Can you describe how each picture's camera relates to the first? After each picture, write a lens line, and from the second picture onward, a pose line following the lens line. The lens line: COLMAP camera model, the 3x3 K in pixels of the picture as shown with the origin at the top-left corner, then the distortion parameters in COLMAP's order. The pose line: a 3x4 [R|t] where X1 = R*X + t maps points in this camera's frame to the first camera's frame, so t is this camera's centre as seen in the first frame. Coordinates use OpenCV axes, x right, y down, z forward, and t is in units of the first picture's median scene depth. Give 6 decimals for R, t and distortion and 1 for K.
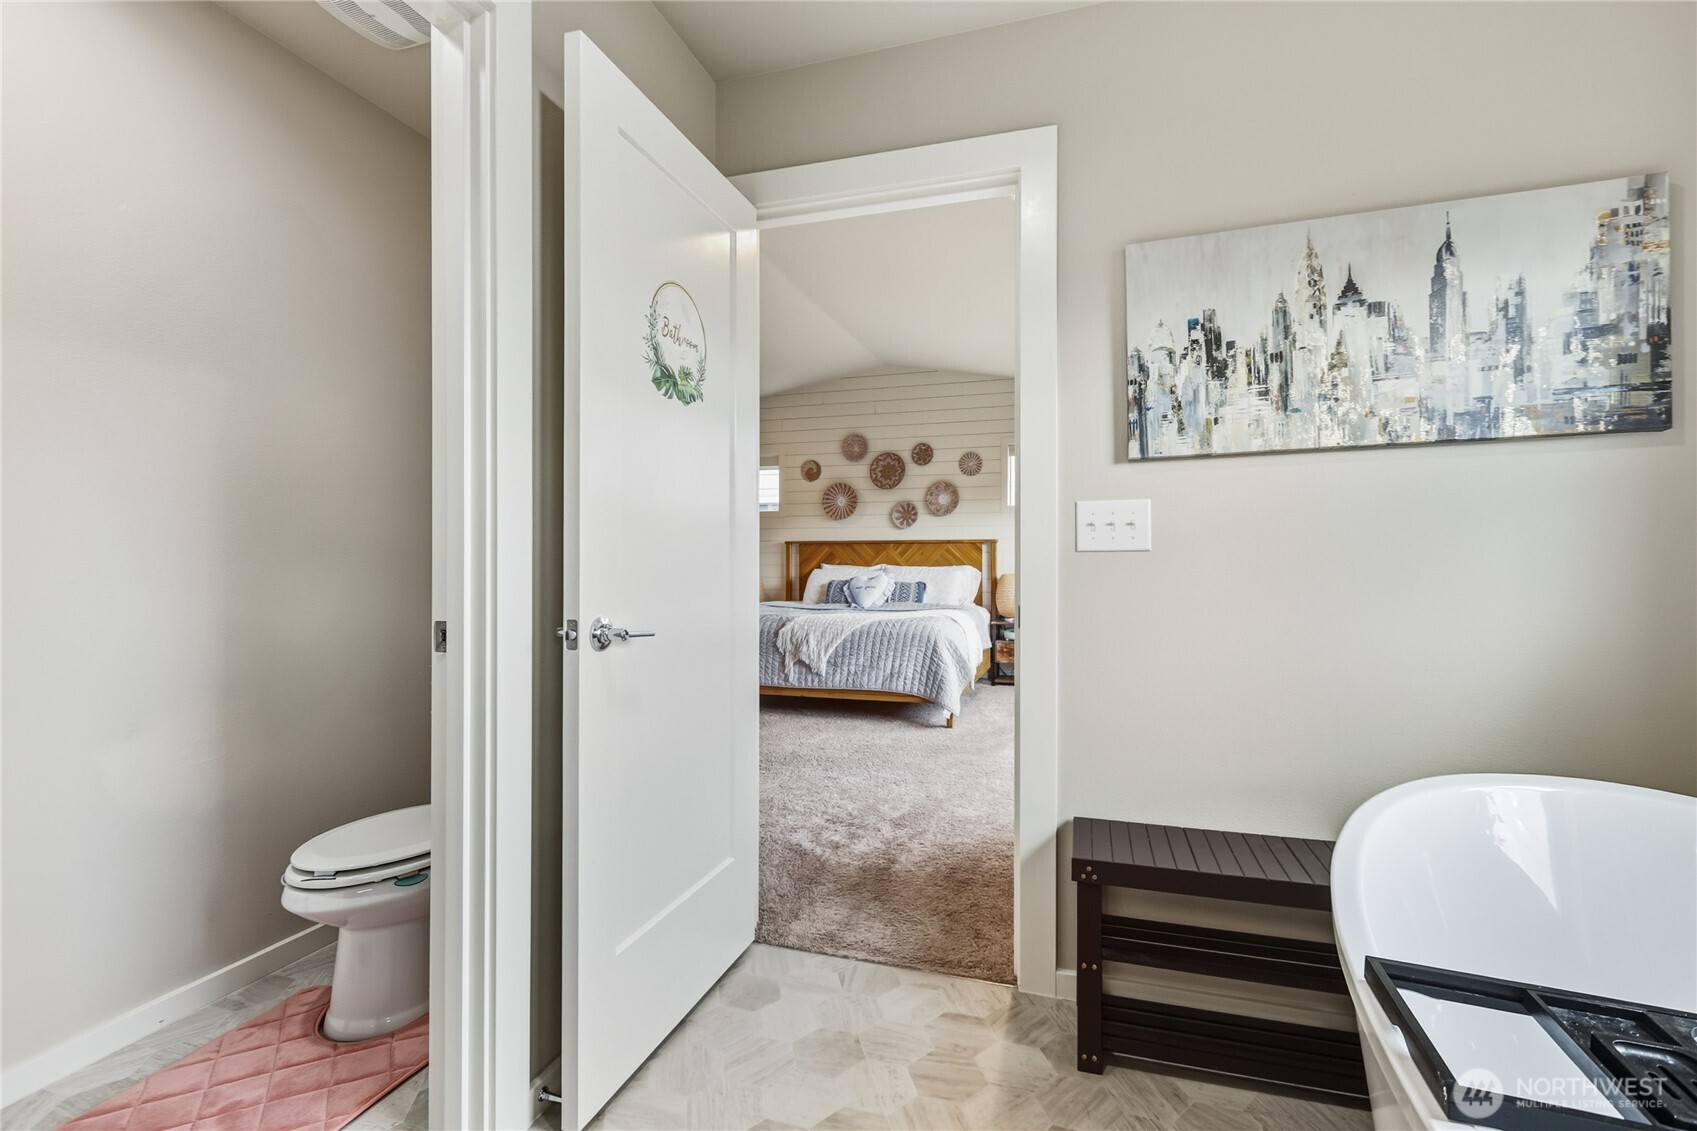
lens RADIAL K [[869.4, 0, 843.2], [0, 869.4, 550.3], [0, 0, 1]] dist [0.002438, -0.002201]
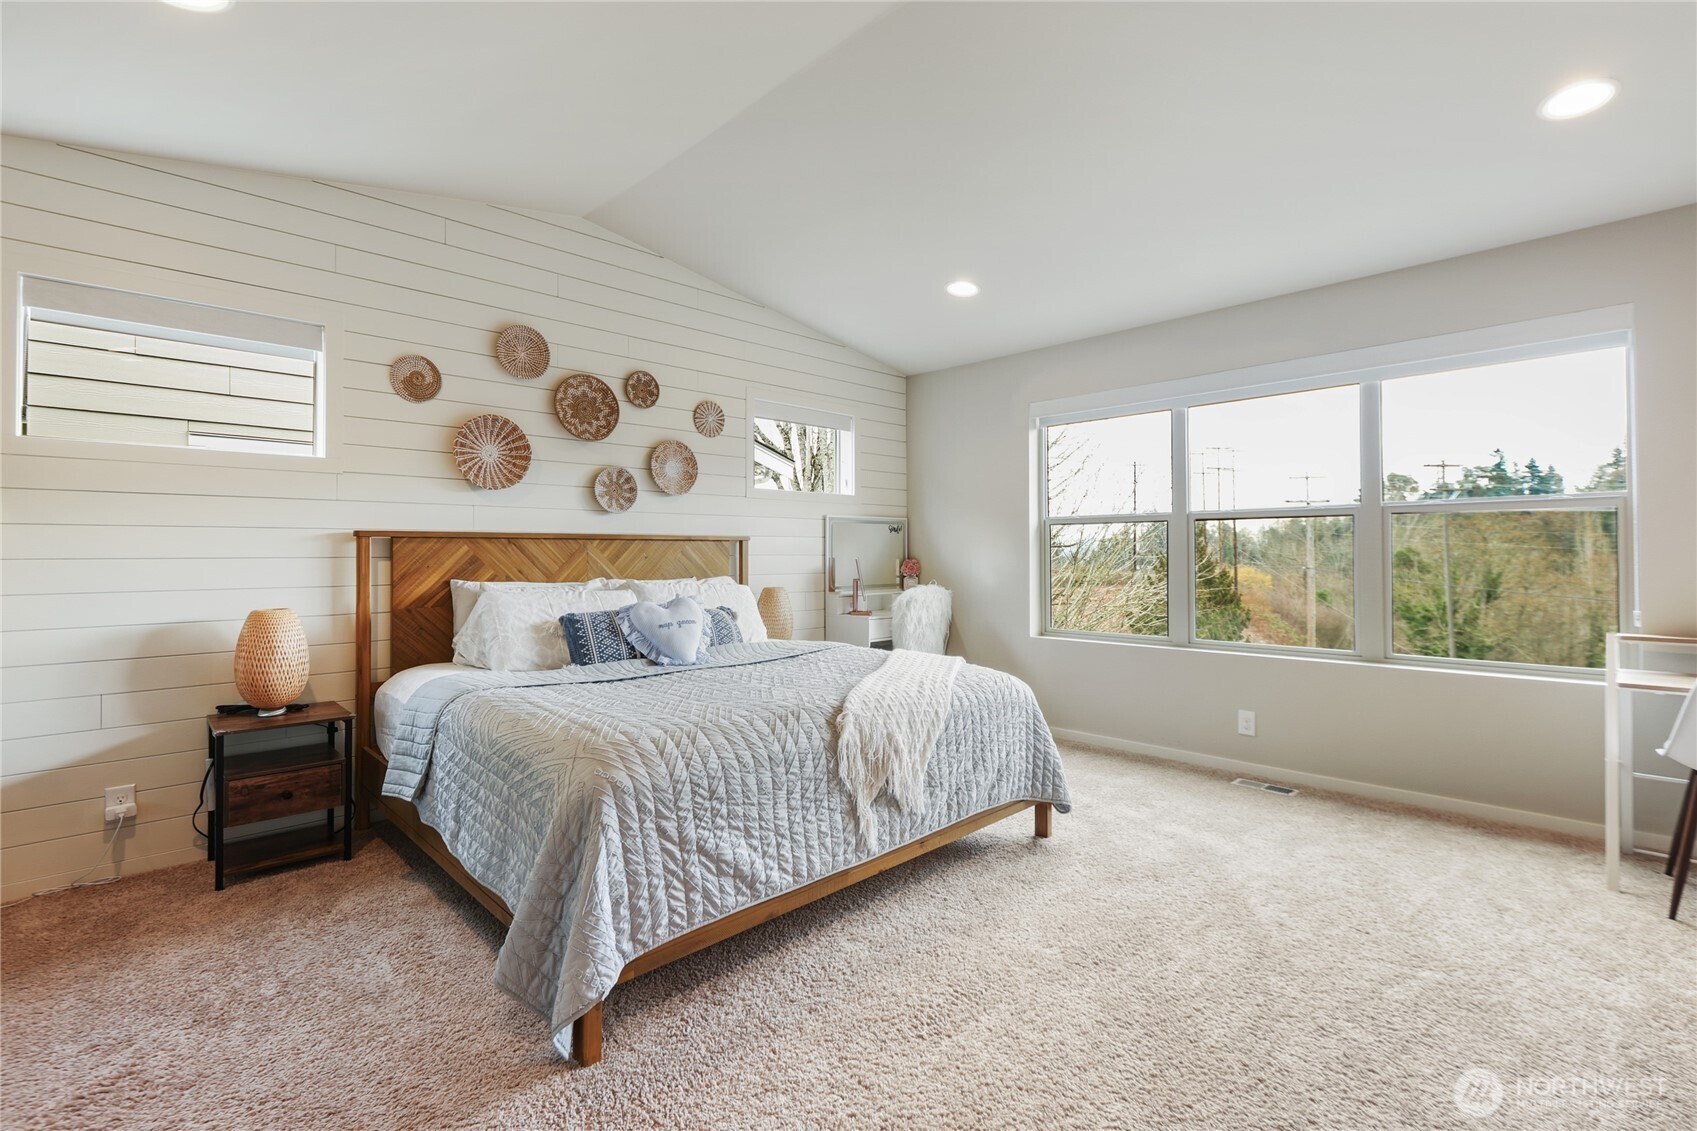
lens RADIAL K [[779.9, 0, 844.4], [0, 779.9, 554.7], [0, 0, 1]] dist [0.003831, -0.003268]
pose [[0.442678, 0.001873, 0.896679, -0.321995], [-0.001483, 0.999998, -0.001357, 0.002095], [-0.896680, -0.000729, 0.442680, 0.638931]]
